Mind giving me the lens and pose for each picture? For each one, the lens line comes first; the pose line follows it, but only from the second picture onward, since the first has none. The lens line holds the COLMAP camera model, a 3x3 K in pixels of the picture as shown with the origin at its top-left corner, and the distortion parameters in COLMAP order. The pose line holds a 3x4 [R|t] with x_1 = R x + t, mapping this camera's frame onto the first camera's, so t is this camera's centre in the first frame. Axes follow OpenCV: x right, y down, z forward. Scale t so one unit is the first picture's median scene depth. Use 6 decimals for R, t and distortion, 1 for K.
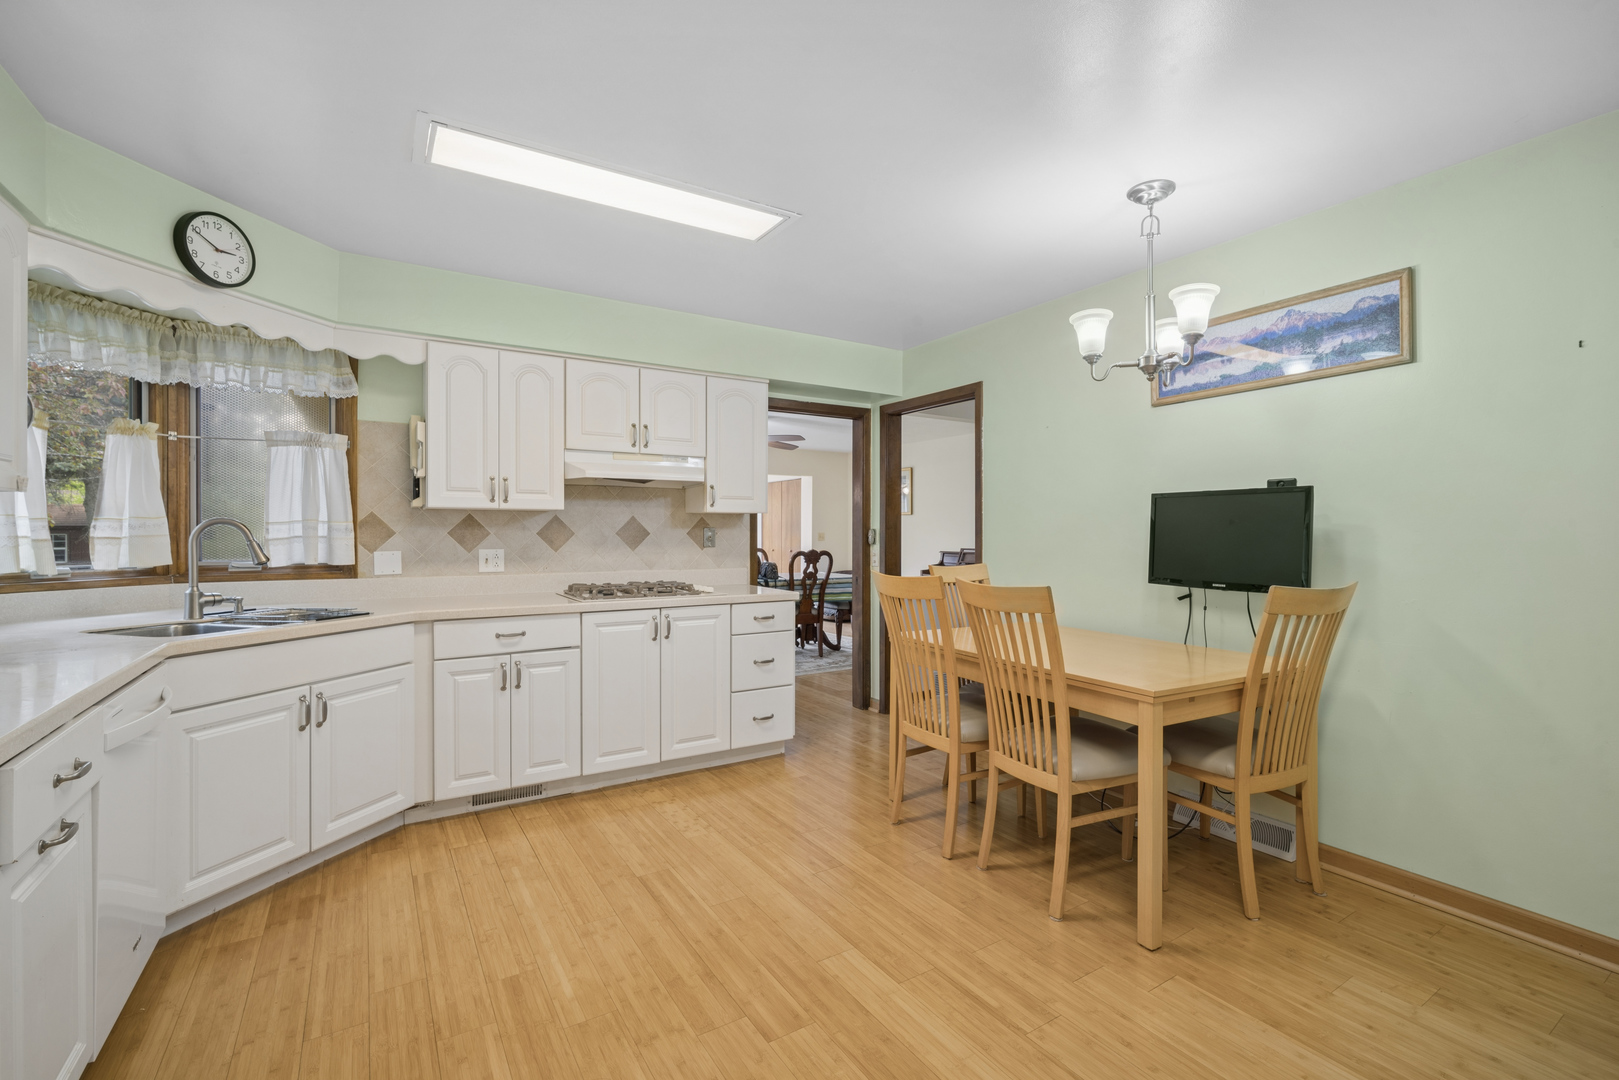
lens RADIAL K [[702.3, 0, 809.5], [0, 702.3, 540.0], [0, 0, 1]] dist [-0.016076, -0.000142]
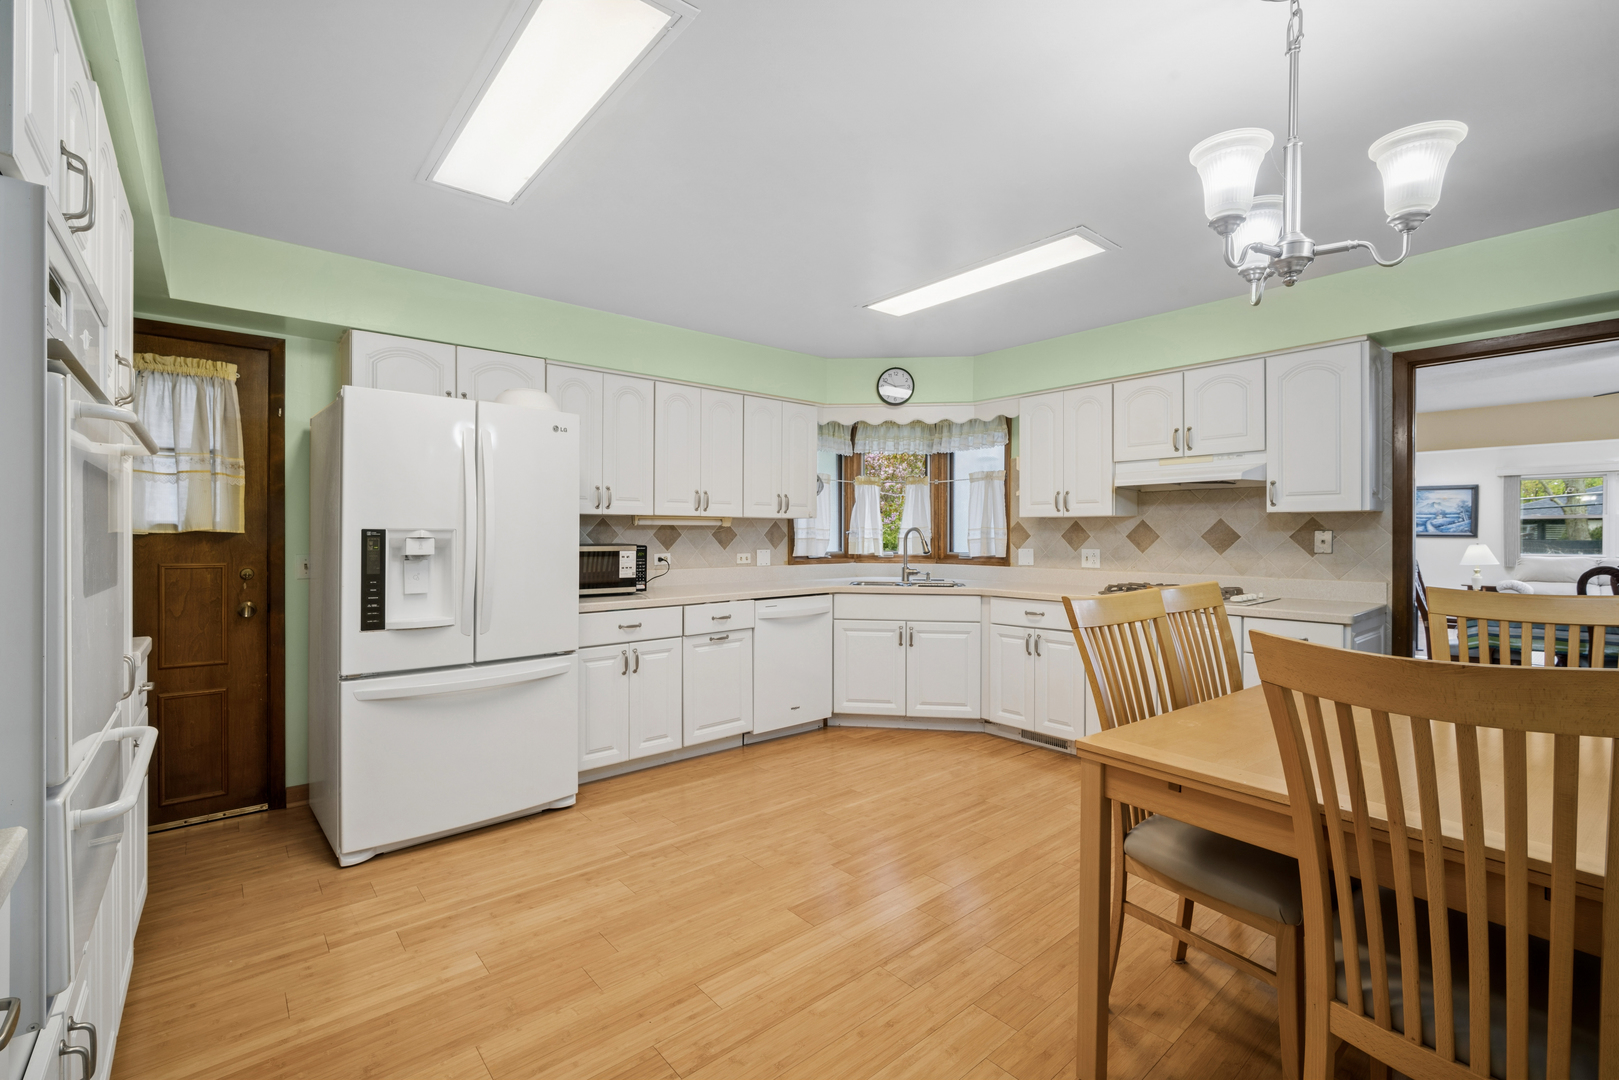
lens RADIAL K [[703.3, 0, 811.3], [0, 703.3, 535.8], [0, 0, 1]] dist [-0.002899, -0.000093]
pose [[0.149106, 0.000948, -0.988821, 0.817405], [-0.011549, 0.999933, -0.000783, -0.004296], [0.988754, 0.011537, 0.149107, 0.394172]]
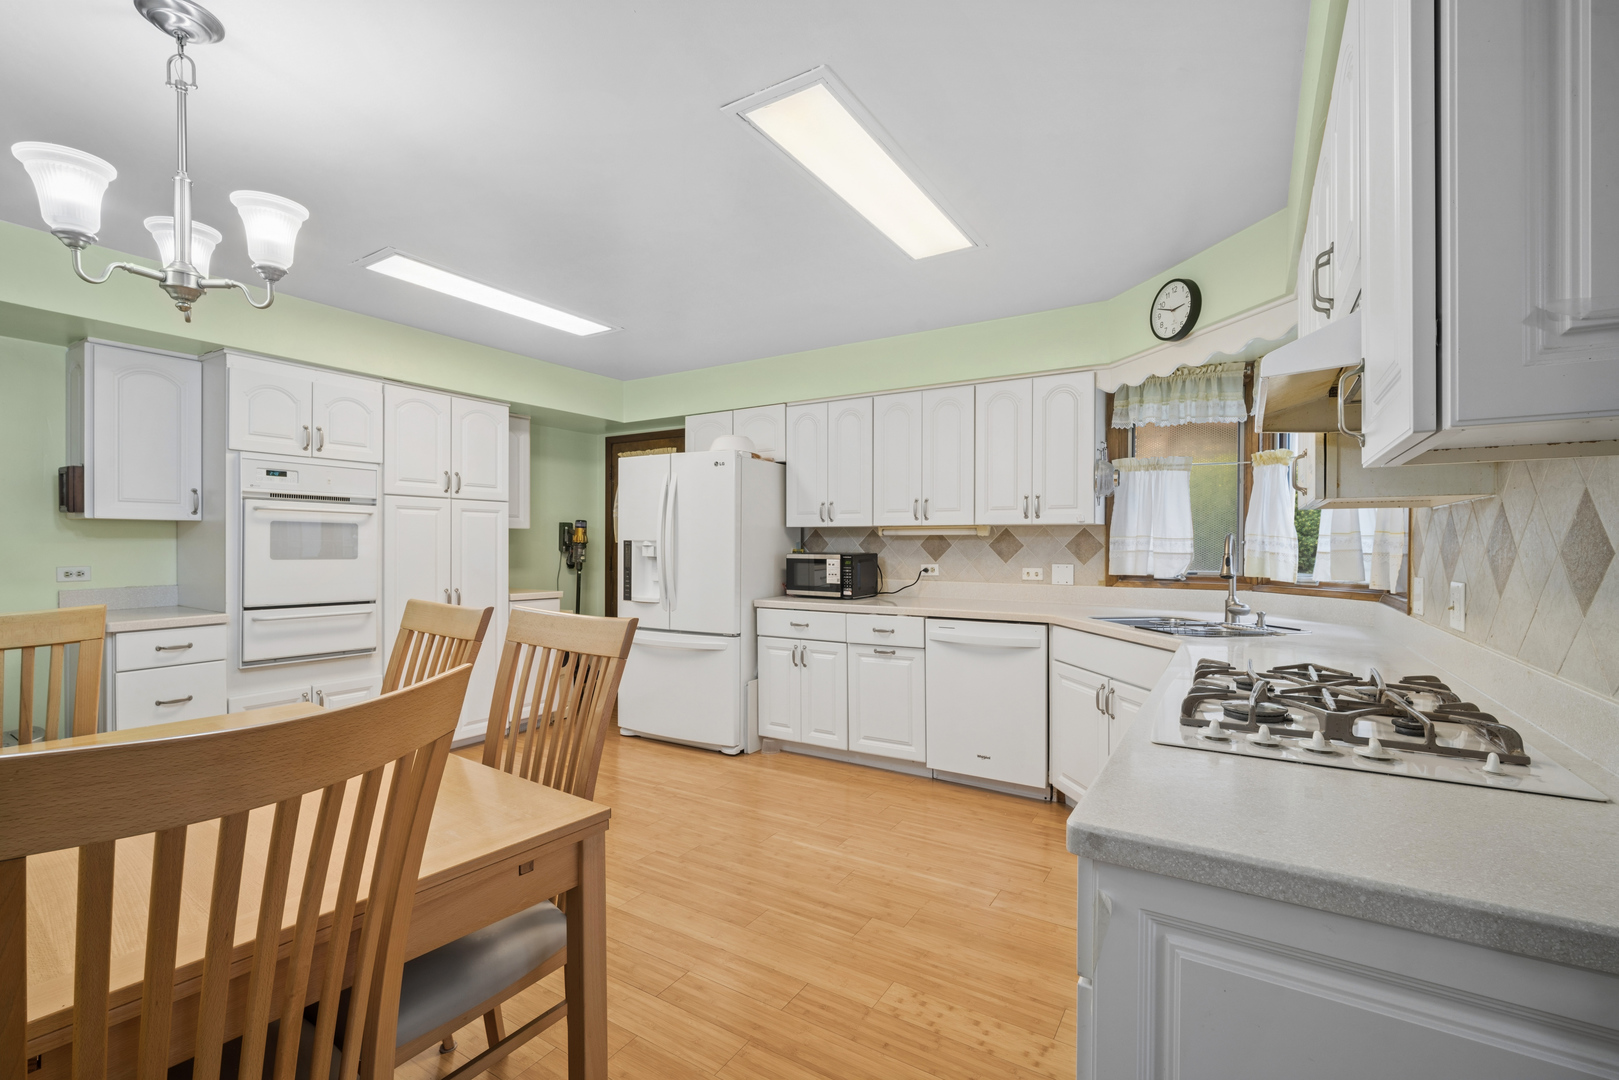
lens RADIAL K [[709.0, 0, 807.0], [0, 709.0, 546.9], [0, 0, 1]] dist [-0.001619, 0.000033]
pose [[-0.899900, -0.003842, -0.436079, 0.197516], [-0.009551, 0.999895, 0.010899, -0.013567], [0.435991, 0.013973, -0.899843, 1.473686]]
